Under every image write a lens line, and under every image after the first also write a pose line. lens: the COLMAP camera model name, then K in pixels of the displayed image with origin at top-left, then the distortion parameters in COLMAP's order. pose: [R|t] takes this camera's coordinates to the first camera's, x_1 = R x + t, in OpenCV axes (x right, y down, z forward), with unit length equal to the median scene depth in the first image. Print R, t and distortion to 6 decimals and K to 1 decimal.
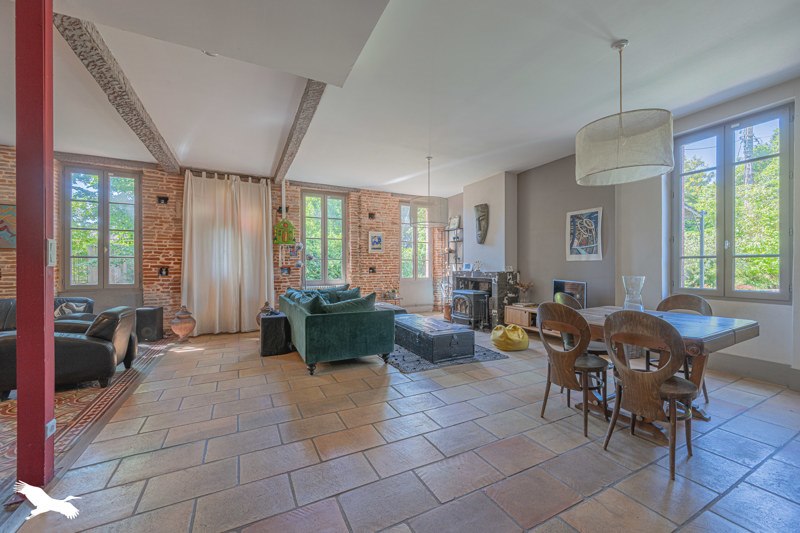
lens RADIAL K [[311.9, 0, 400.9], [0, 311.9, 268.2], [0, 0, 1]] dist [-0.001475, -0.000085]
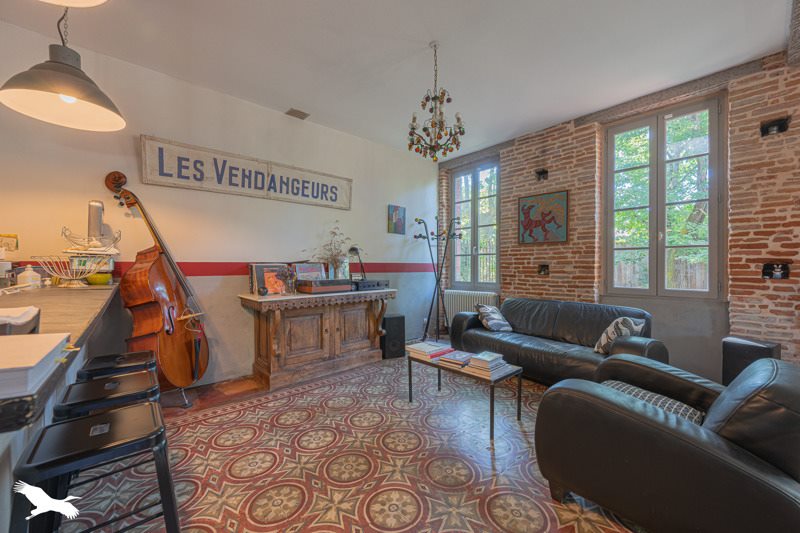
lens RADIAL K [[311.9, 0, 397.3], [0, 311.9, 266.5], [0, 0, 1]] dist [-0.001475, -0.000085]
pose [[0.231245, 0.003864, -0.972888, -0.418889], [-0.001193, 0.999992, 0.003688, 0.002677], [0.972895, 0.000308, 0.231248, 0.299006]]
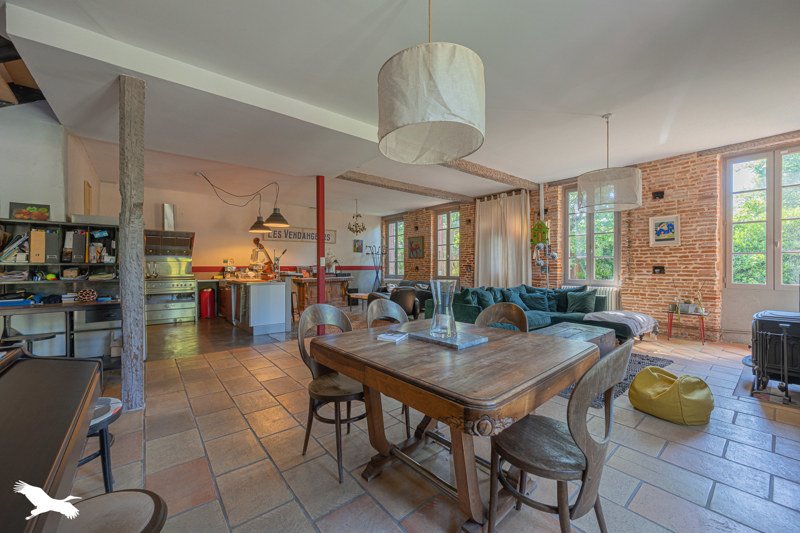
lens RADIAL K [[311.9, 0, 402.3], [0, 311.9, 267.4], [0, 0, 1]] dist [-0.001475, -0.000085]
pose [[0.213369, 0.004835, -0.976960, 0.662524], [-0.000091, 0.999988, 0.004929, -0.004077], [0.976972, -0.000963, 0.213367, 0.356325]]
